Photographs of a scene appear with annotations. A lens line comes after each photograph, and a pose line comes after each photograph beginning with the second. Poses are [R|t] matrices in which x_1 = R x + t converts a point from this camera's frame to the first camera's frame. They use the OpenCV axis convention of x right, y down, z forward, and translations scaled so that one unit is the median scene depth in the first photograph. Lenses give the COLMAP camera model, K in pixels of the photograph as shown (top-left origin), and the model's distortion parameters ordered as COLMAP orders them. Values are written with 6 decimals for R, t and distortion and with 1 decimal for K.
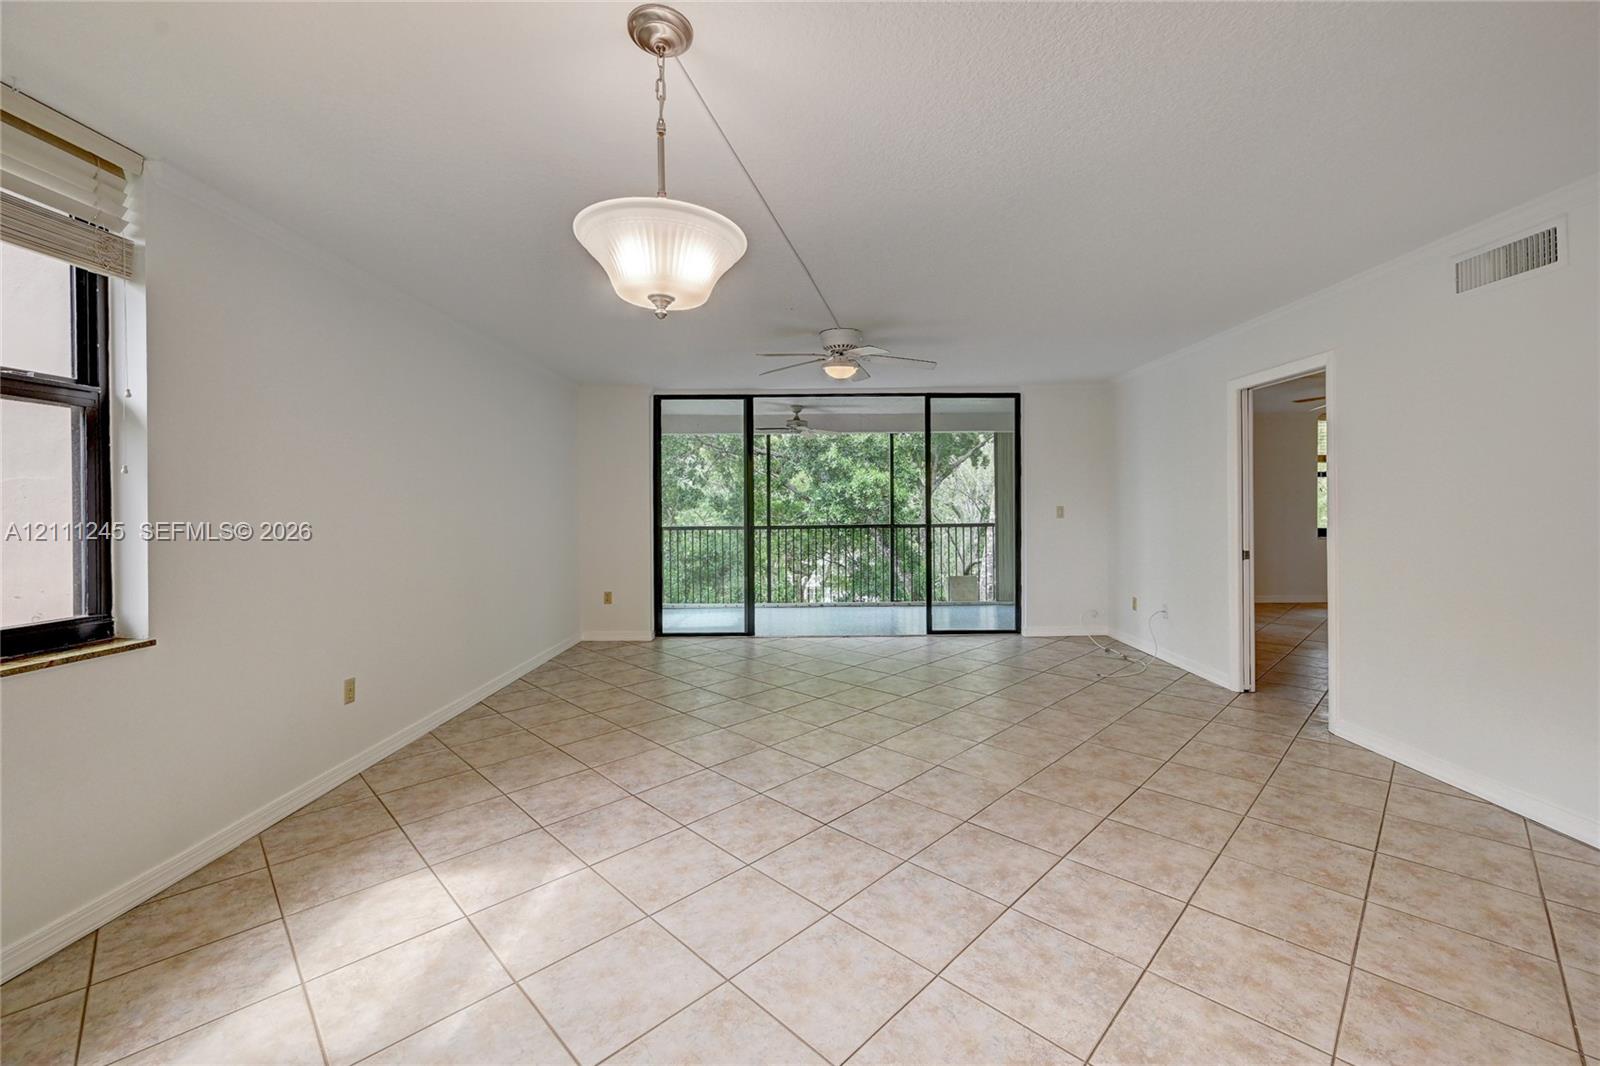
lens RADIAL K [[661.7, 0, 799.5], [0, 661.7, 511.2], [0, 0, 1]] dist [0.000800, -0.000118]
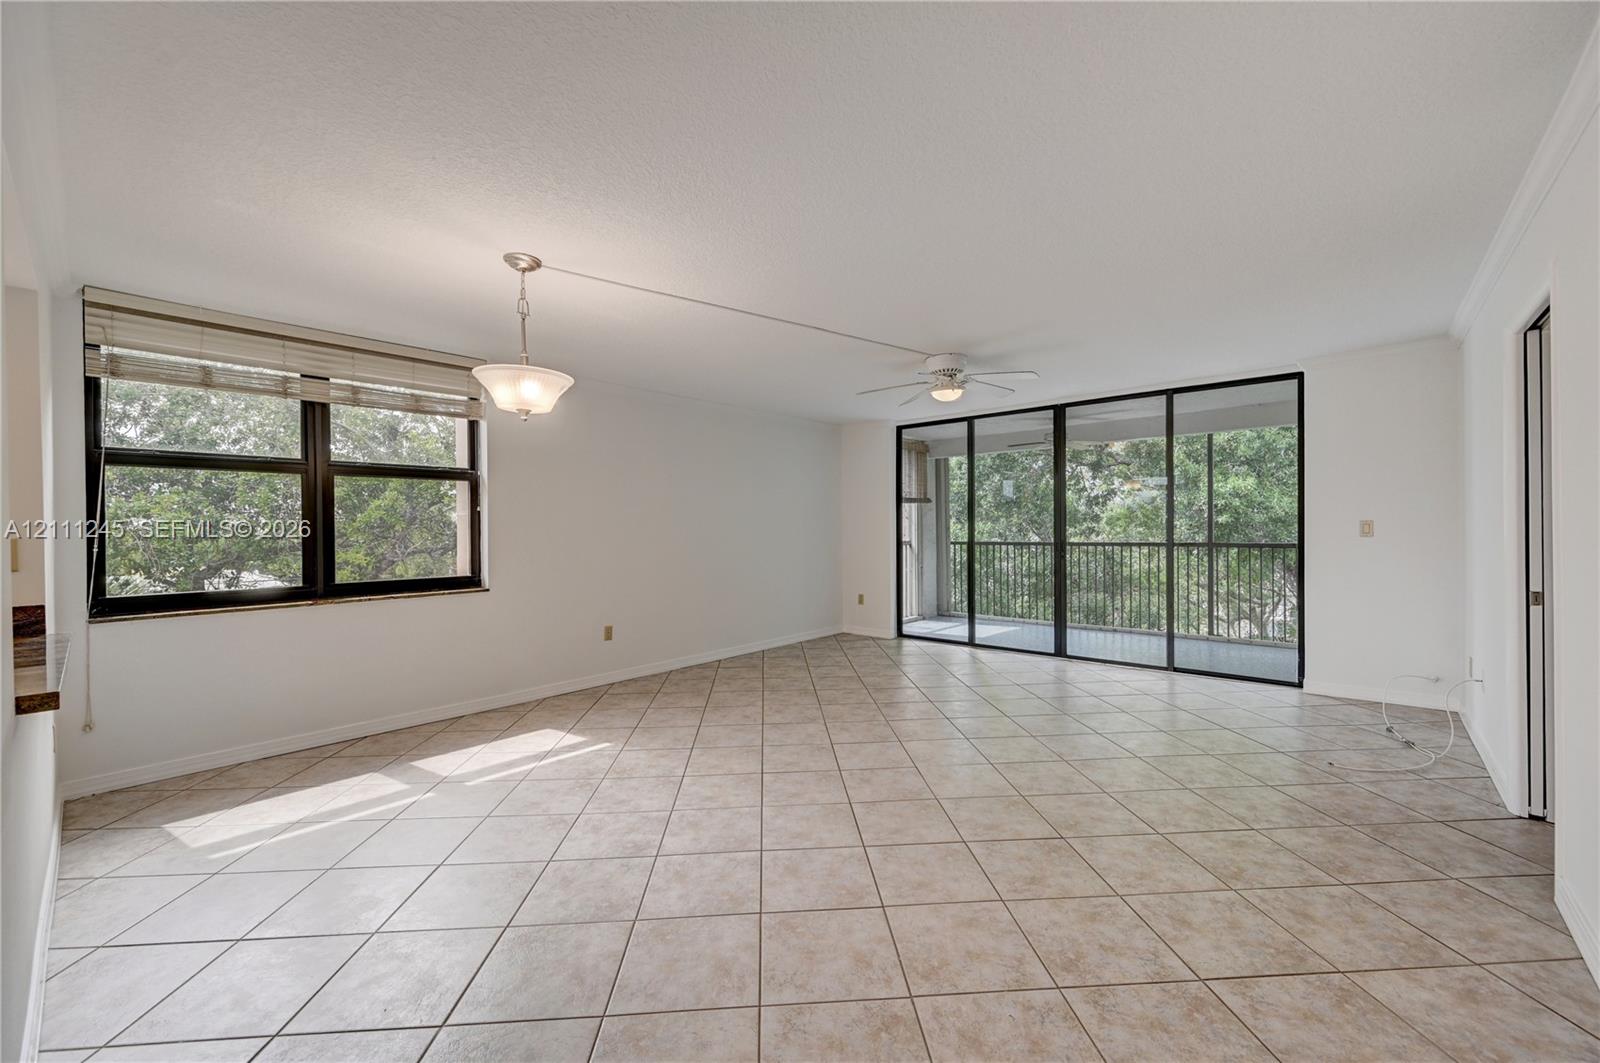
lens RADIAL K [[632.6, 0, 771.3], [0, 632.6, 529.1], [0, 0, 1]] dist [-0.006030, 0.000840]
pose [[0.726418, 0.002168, -0.687250, 0.558575], [0.000750, 0.999992, 0.003948, -0.001859], [0.687253, -0.003383, 0.726410, 0.079435]]
